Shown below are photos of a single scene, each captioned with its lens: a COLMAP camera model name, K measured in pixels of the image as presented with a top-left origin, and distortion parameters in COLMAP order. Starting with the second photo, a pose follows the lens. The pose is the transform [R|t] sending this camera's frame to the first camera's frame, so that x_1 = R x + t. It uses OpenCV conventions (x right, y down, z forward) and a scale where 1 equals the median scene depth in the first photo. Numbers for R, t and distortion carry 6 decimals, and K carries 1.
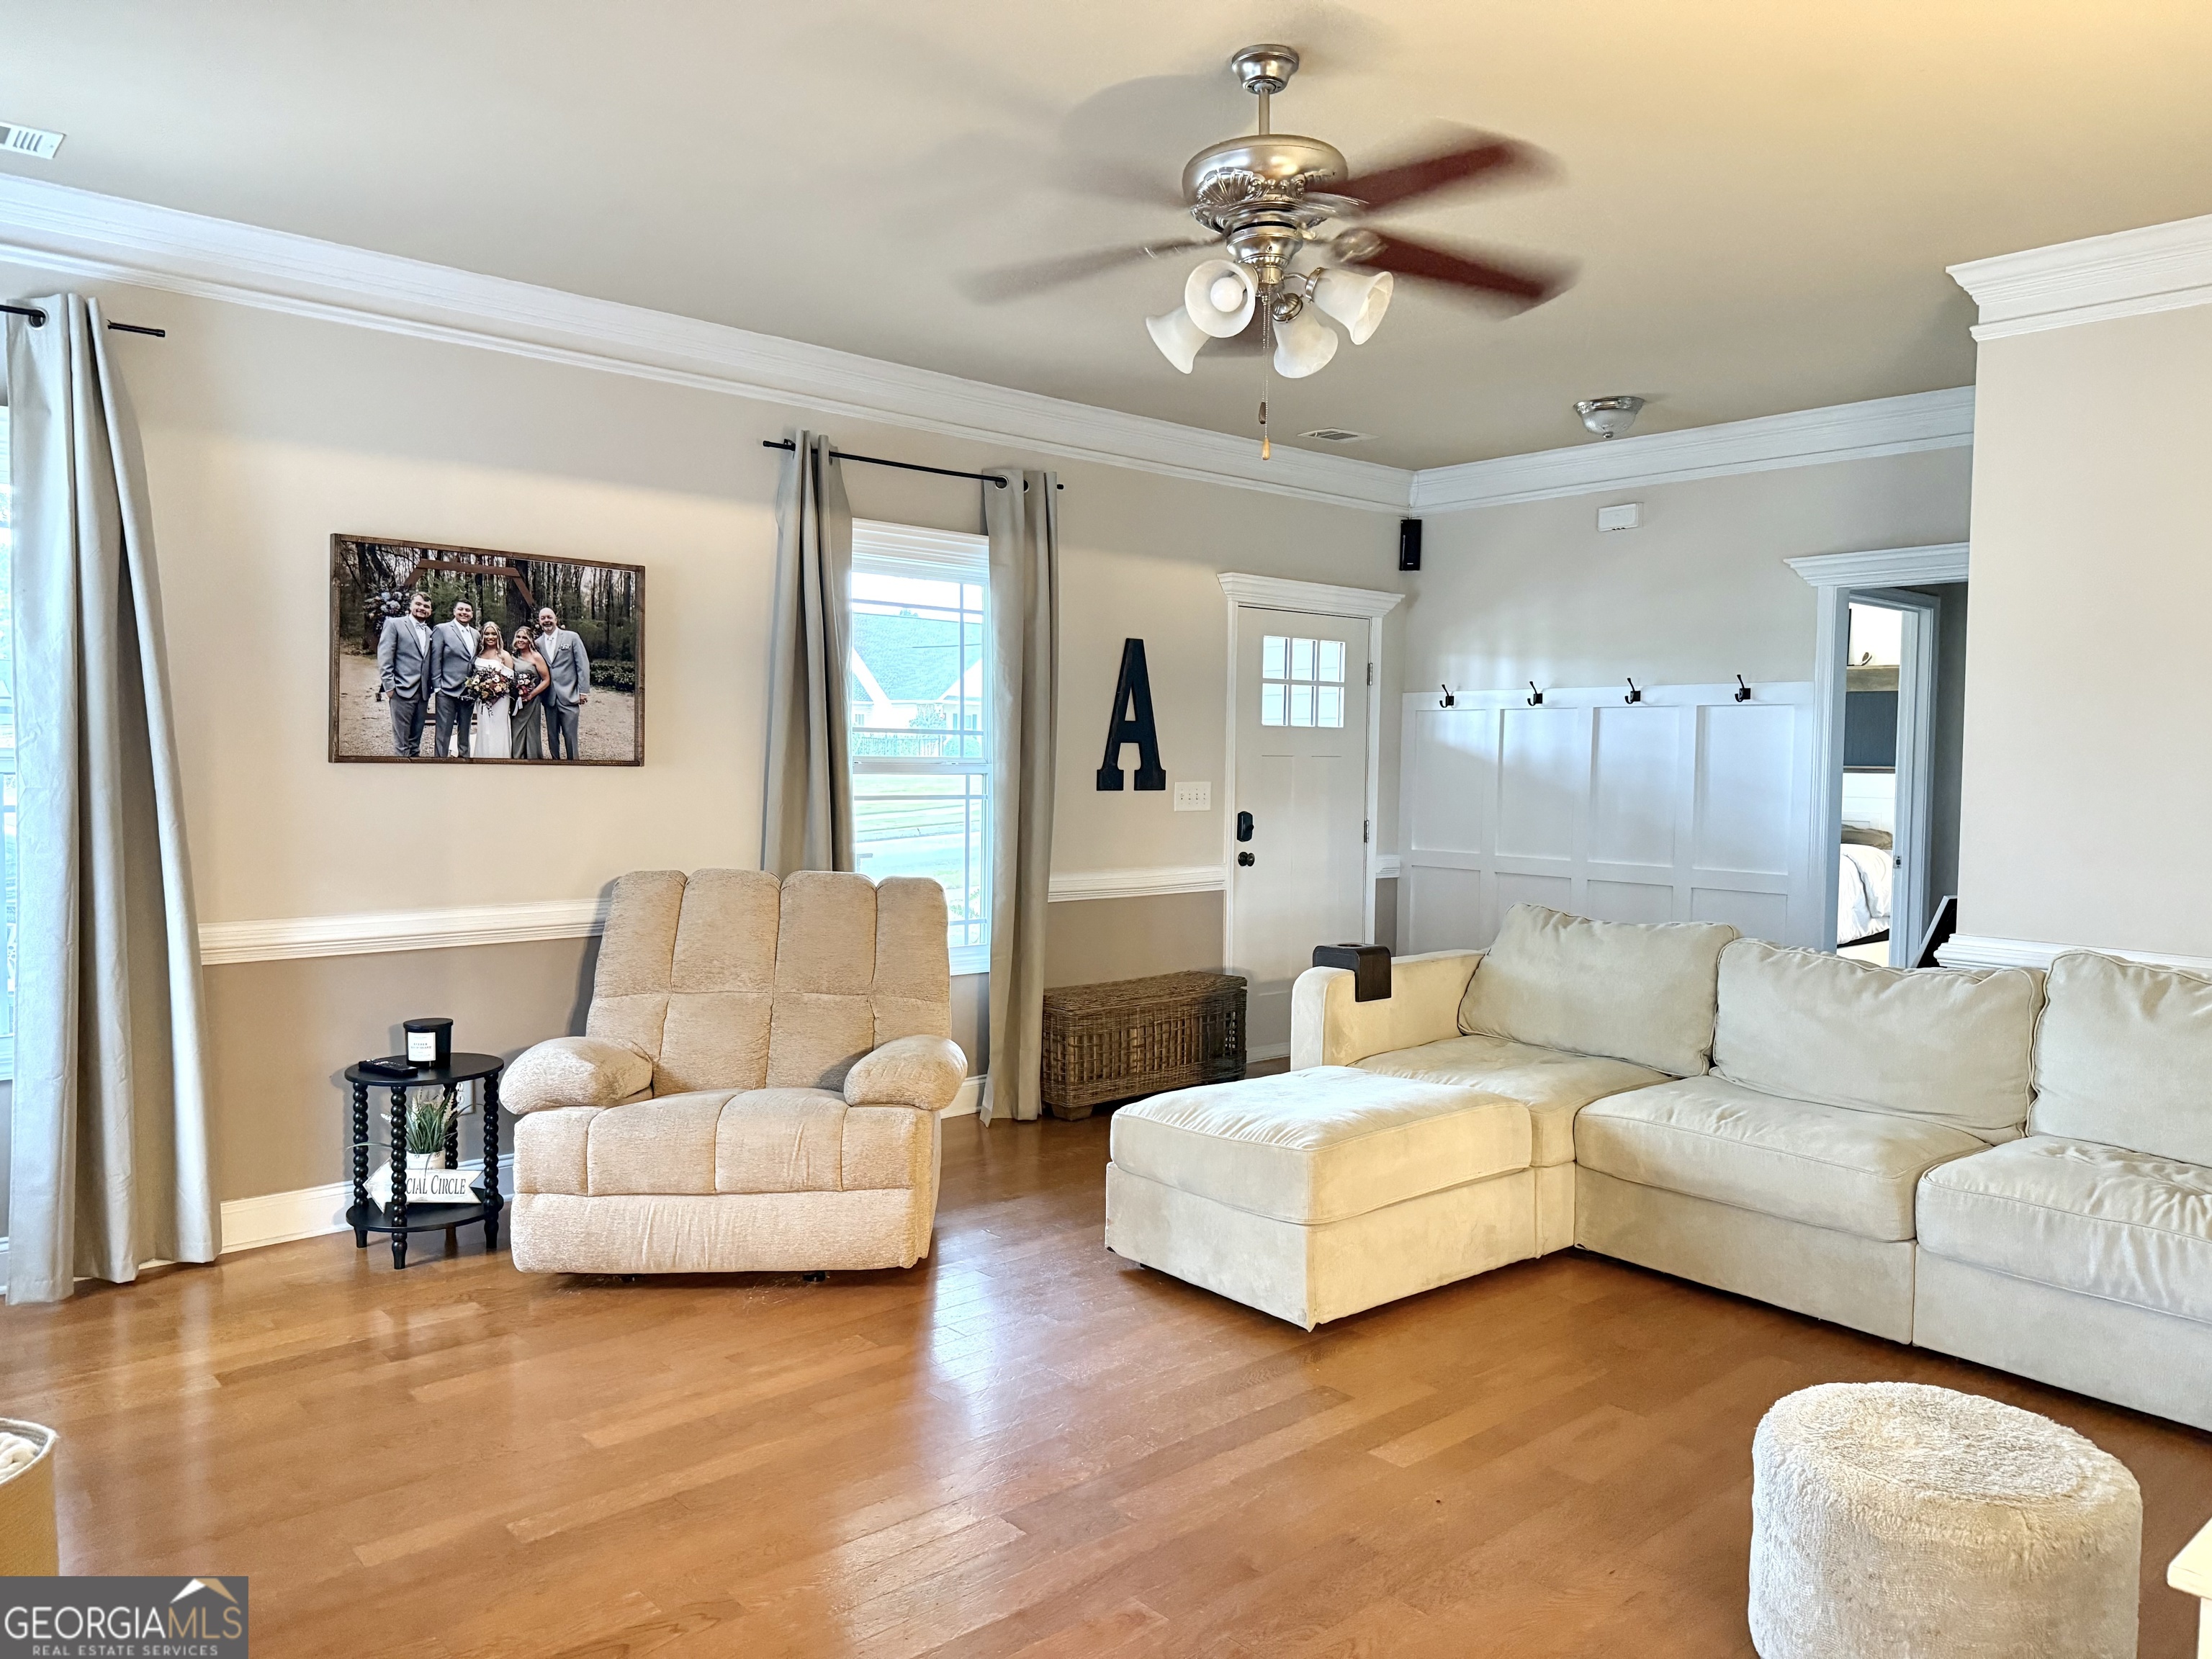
lens RADIAL K [[1571.3, 0, 1095.8], [0, 1571.3, 830.3], [0, 0, 1]] dist [0.052679, -0.013295]
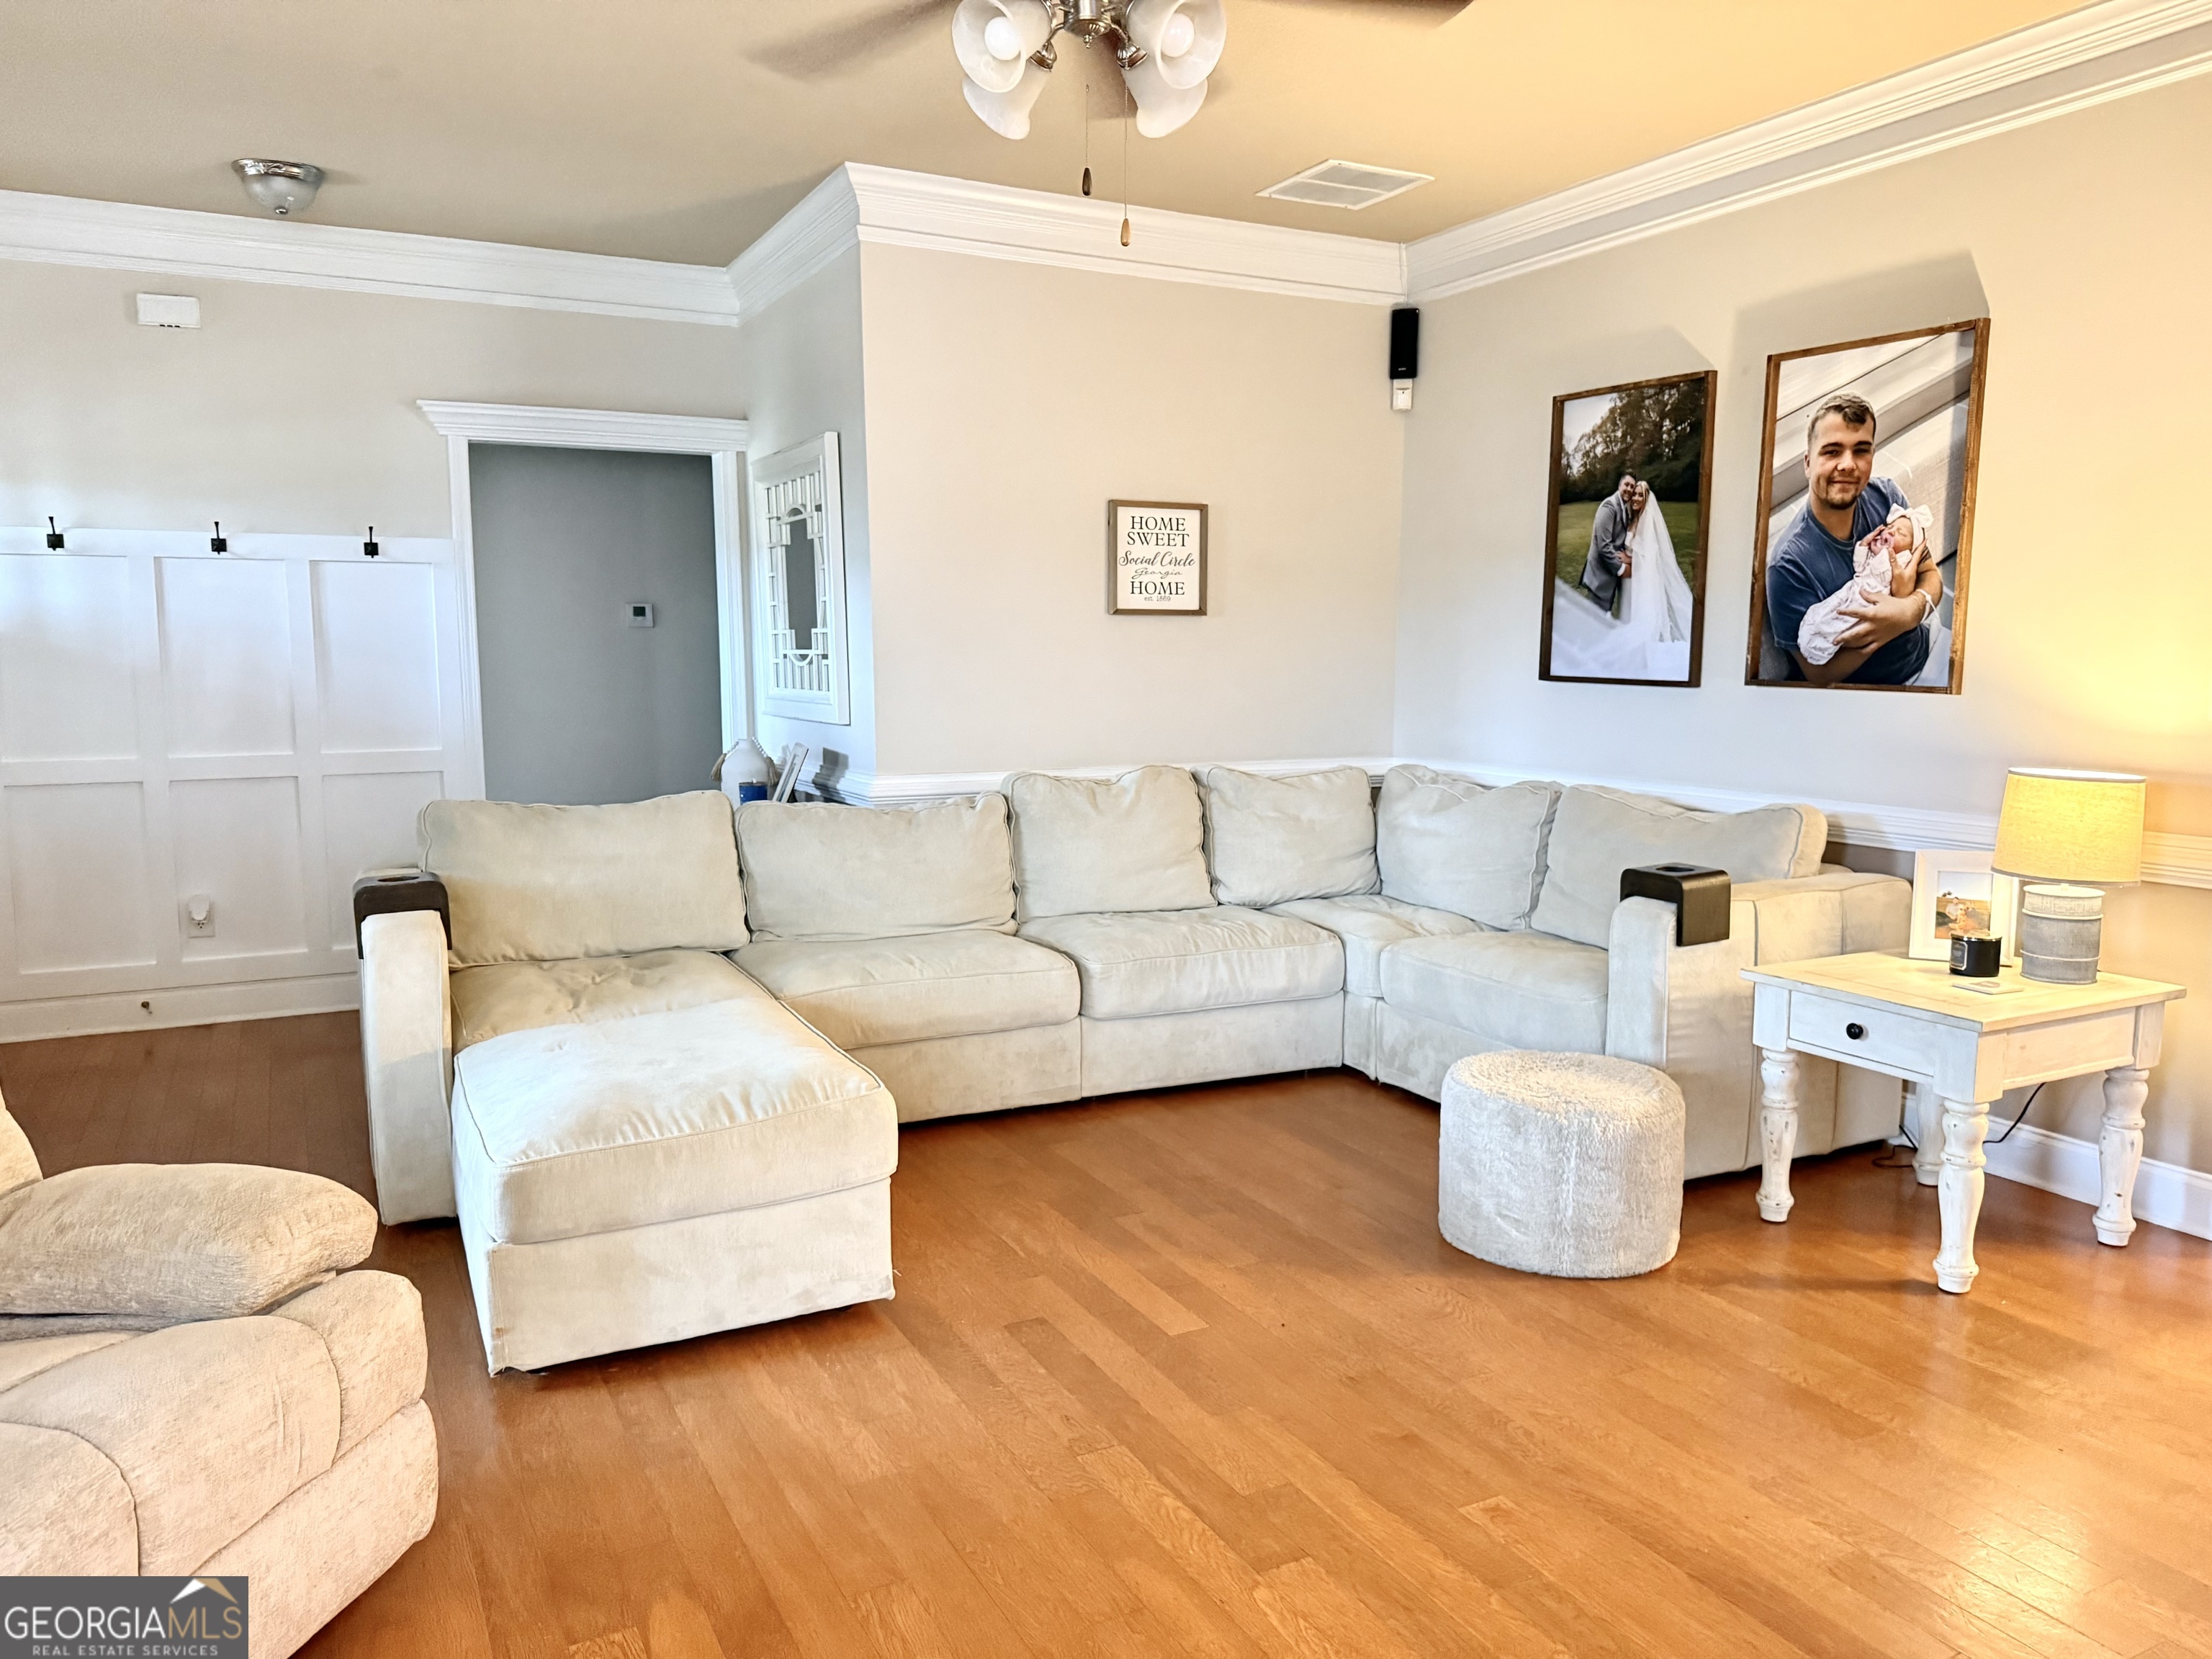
lens RADIAL K [[1571.3, 0, 1096.6], [0, 1571.3, 826.3], [0, 0, 1]] dist [0.052679, -0.013295]
pose [[0.257040, -0.135357, 0.956875, -0.378190], [0.054460, 0.990598, 0.125499, -0.023424], [-0.964865, 0.019853, 0.261994, 0.404127]]
